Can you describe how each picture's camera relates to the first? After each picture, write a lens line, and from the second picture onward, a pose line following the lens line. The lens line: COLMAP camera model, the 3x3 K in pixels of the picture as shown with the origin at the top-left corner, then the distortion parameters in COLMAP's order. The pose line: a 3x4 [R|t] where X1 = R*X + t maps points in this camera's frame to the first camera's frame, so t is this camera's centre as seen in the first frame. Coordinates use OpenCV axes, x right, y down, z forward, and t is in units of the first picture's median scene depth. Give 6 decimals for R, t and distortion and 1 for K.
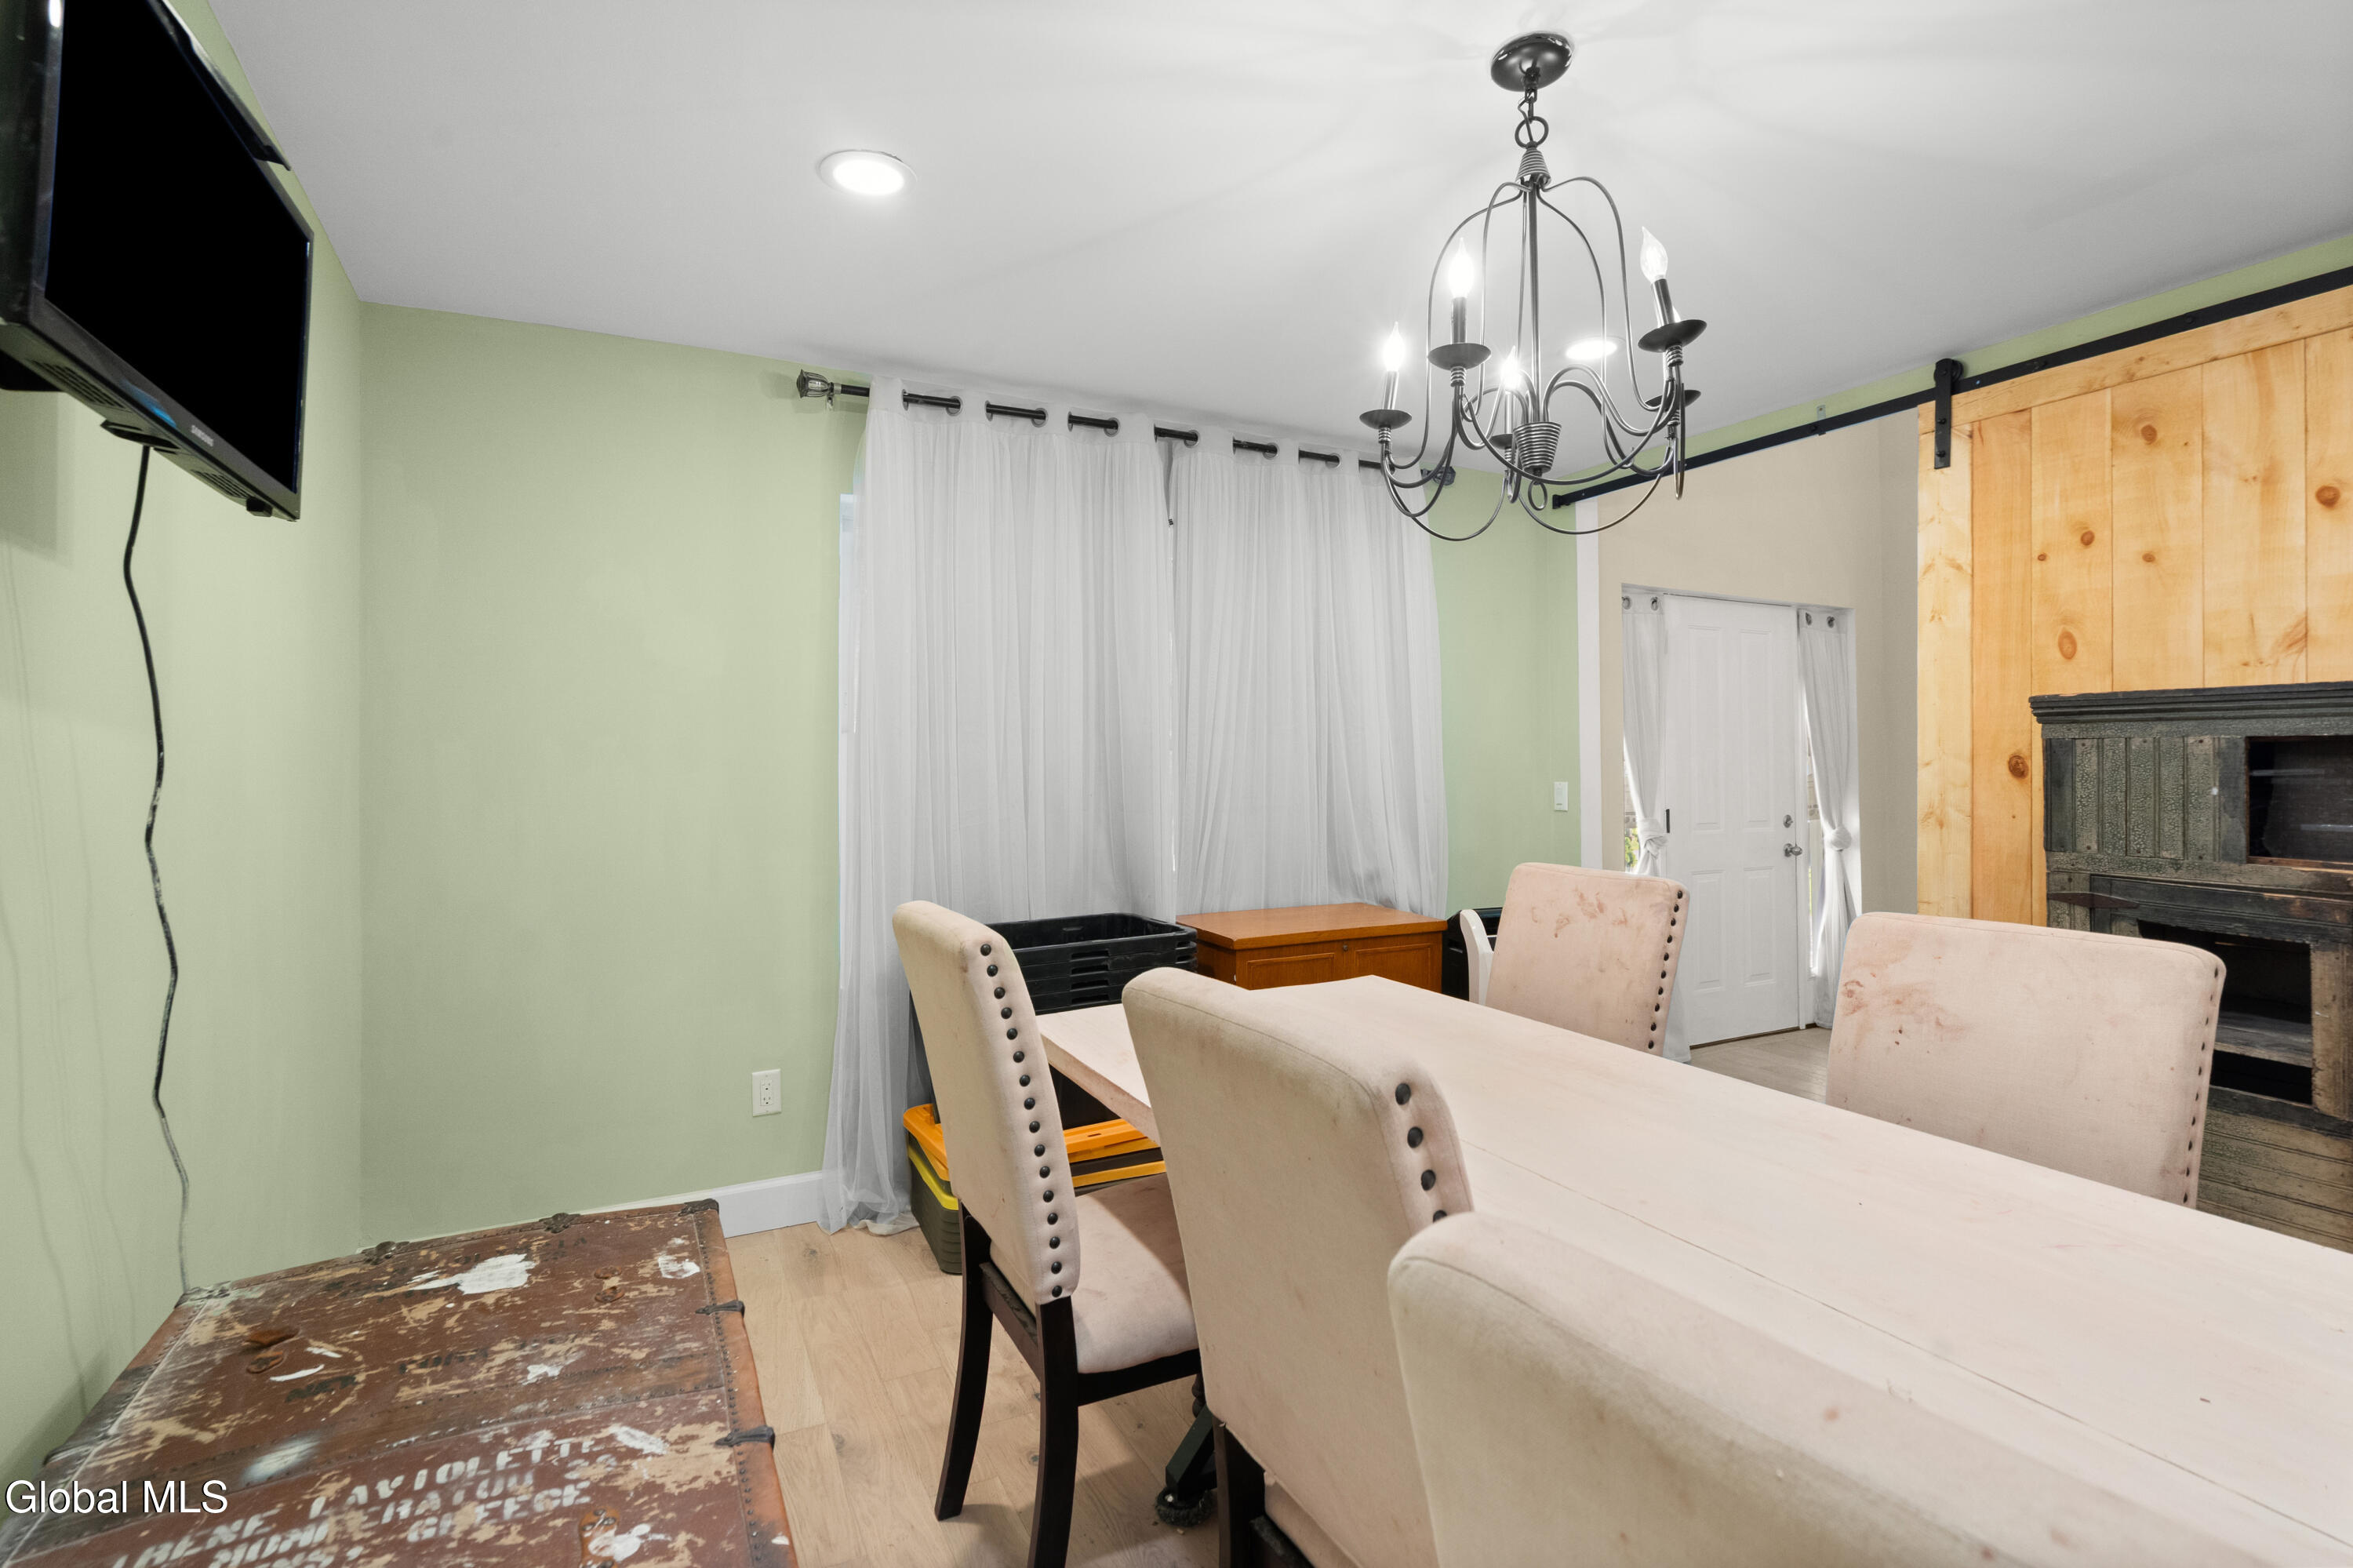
lens RADIAL K [[1112.0, 0, 1176.8], [0, 1112.0, 759.0], [0, 0, 1]] dist [-0.003035, 0.003101]
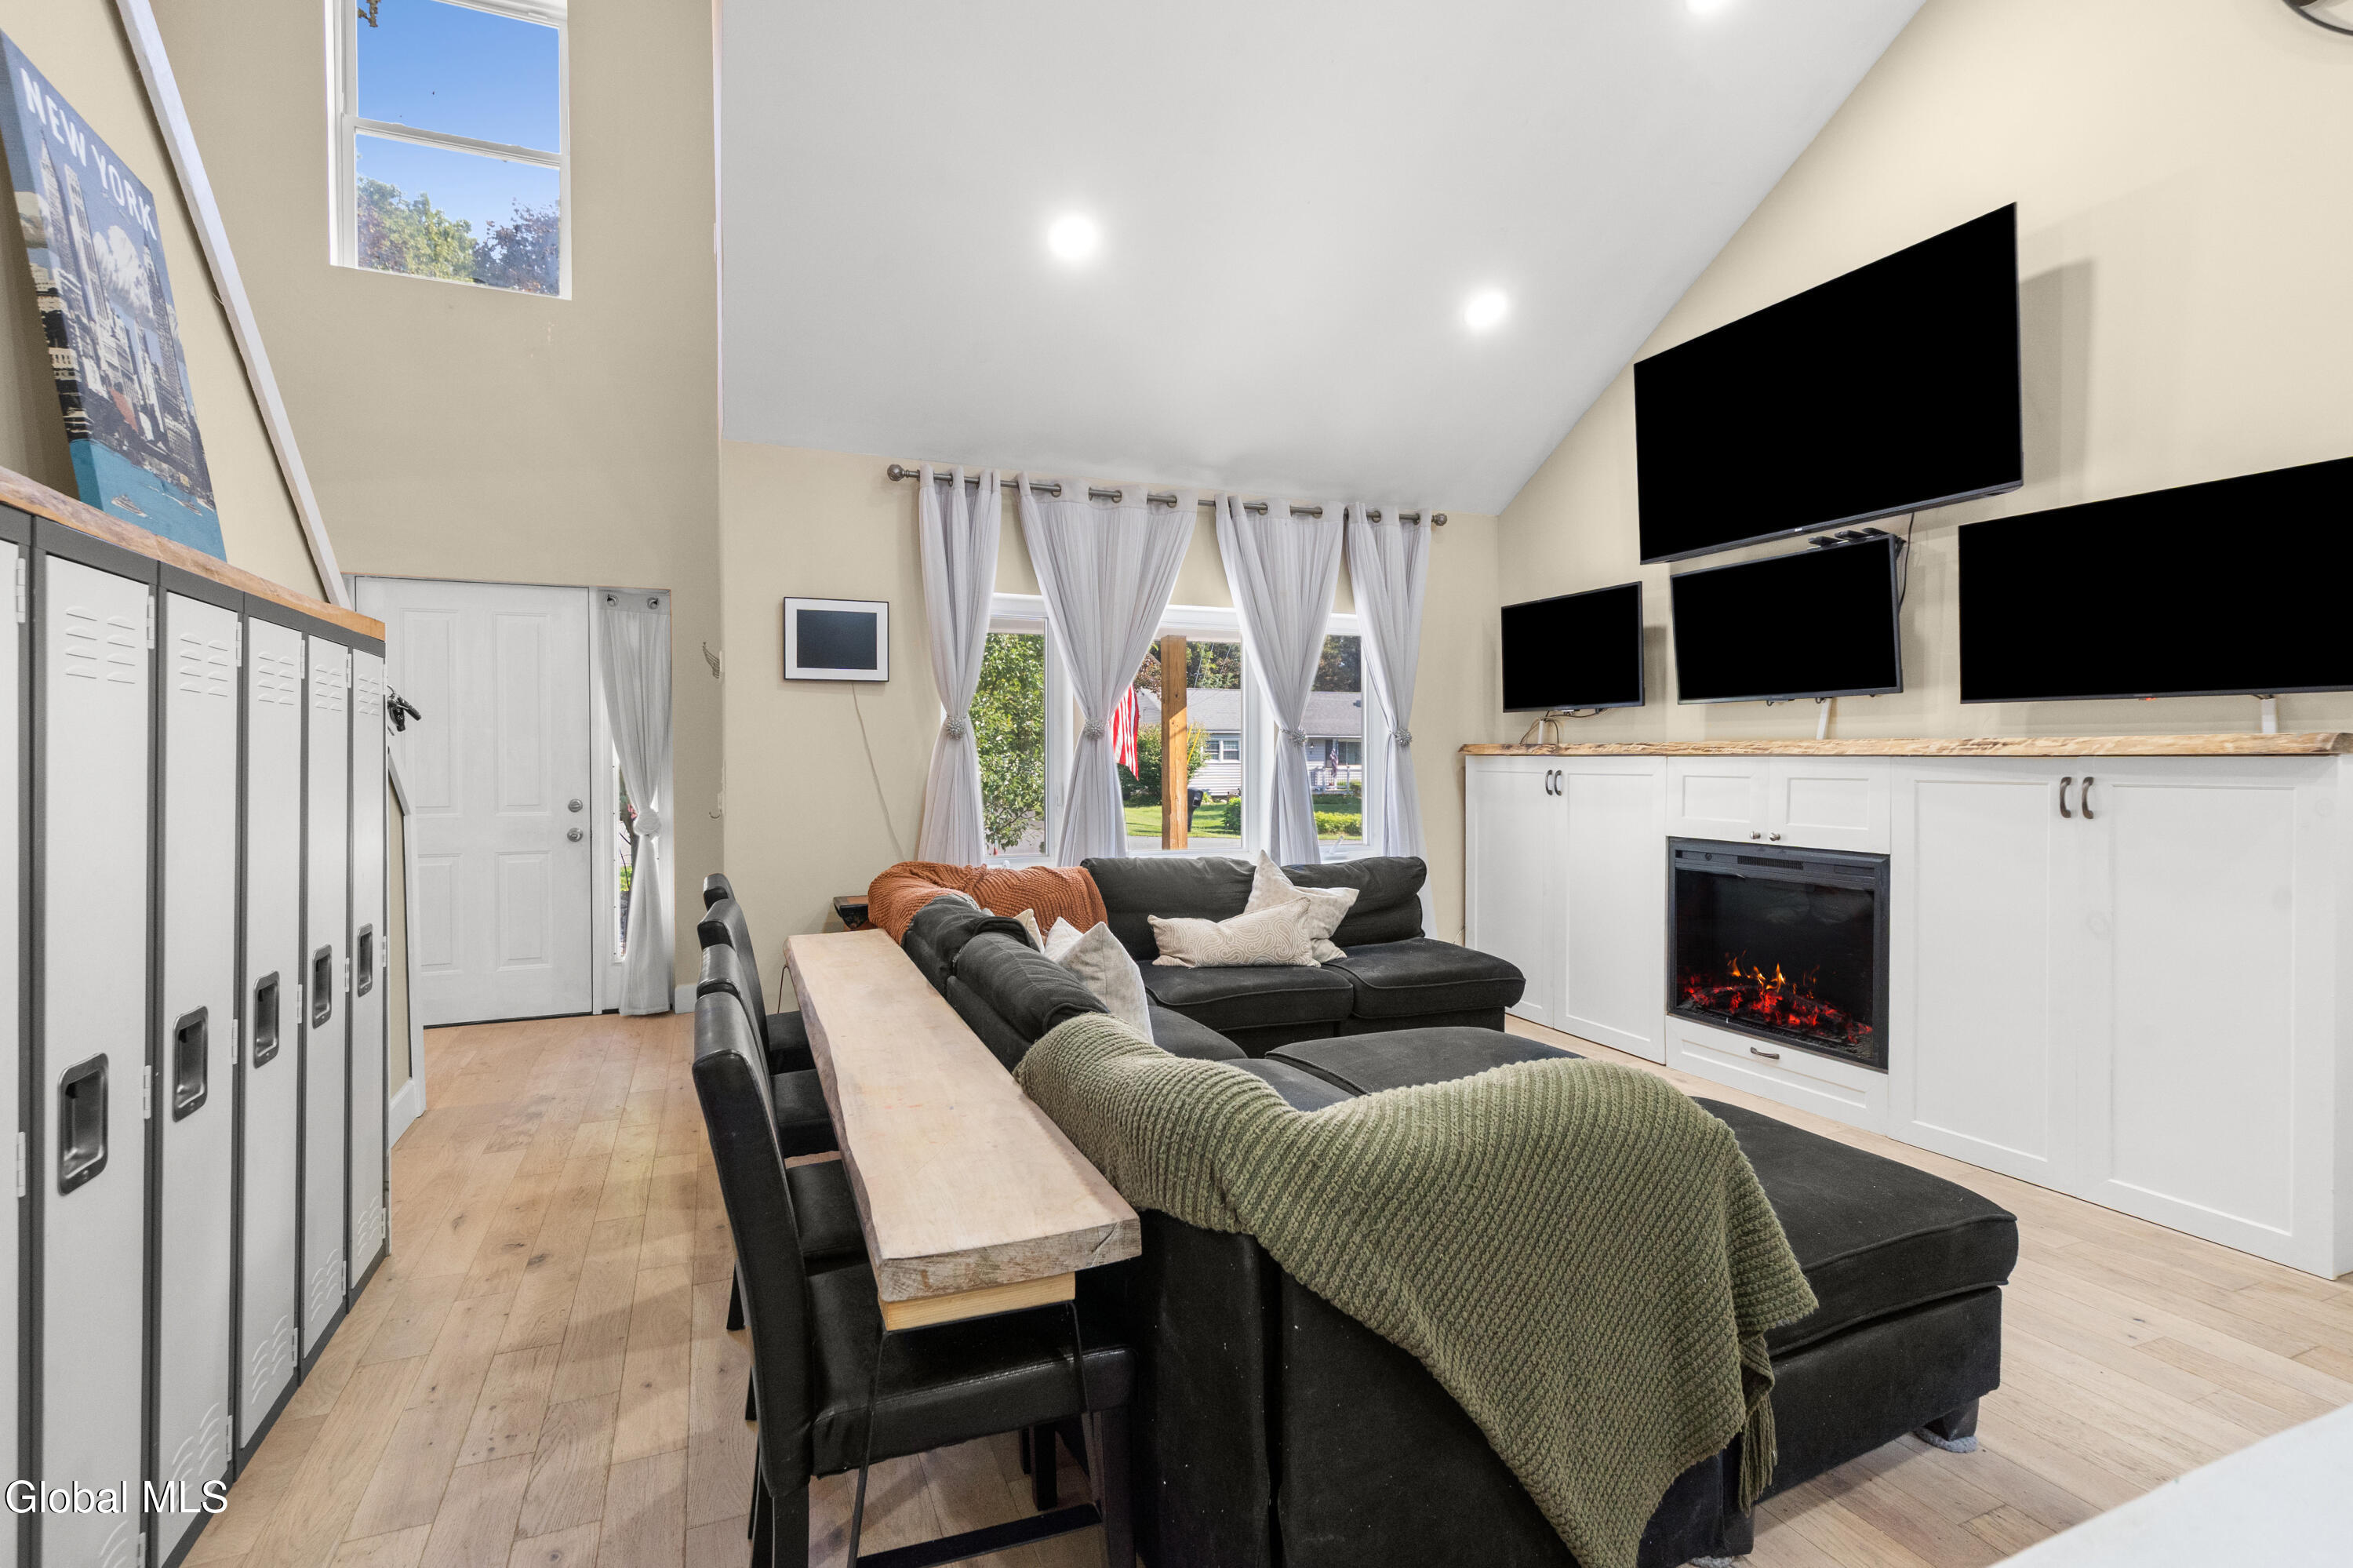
lens RADIAL K [[1112.0, 0, 1170.0], [0, 1112.0, 763.5], [0, 0, 1]] dist [-0.003035, 0.003101]
pose [[0.998390, 0.000033, -0.056730, 1.131003], [0.001235, 0.999750, 0.022324, -0.003080], [0.056717, -0.022358, 0.998140, 0.041367]]
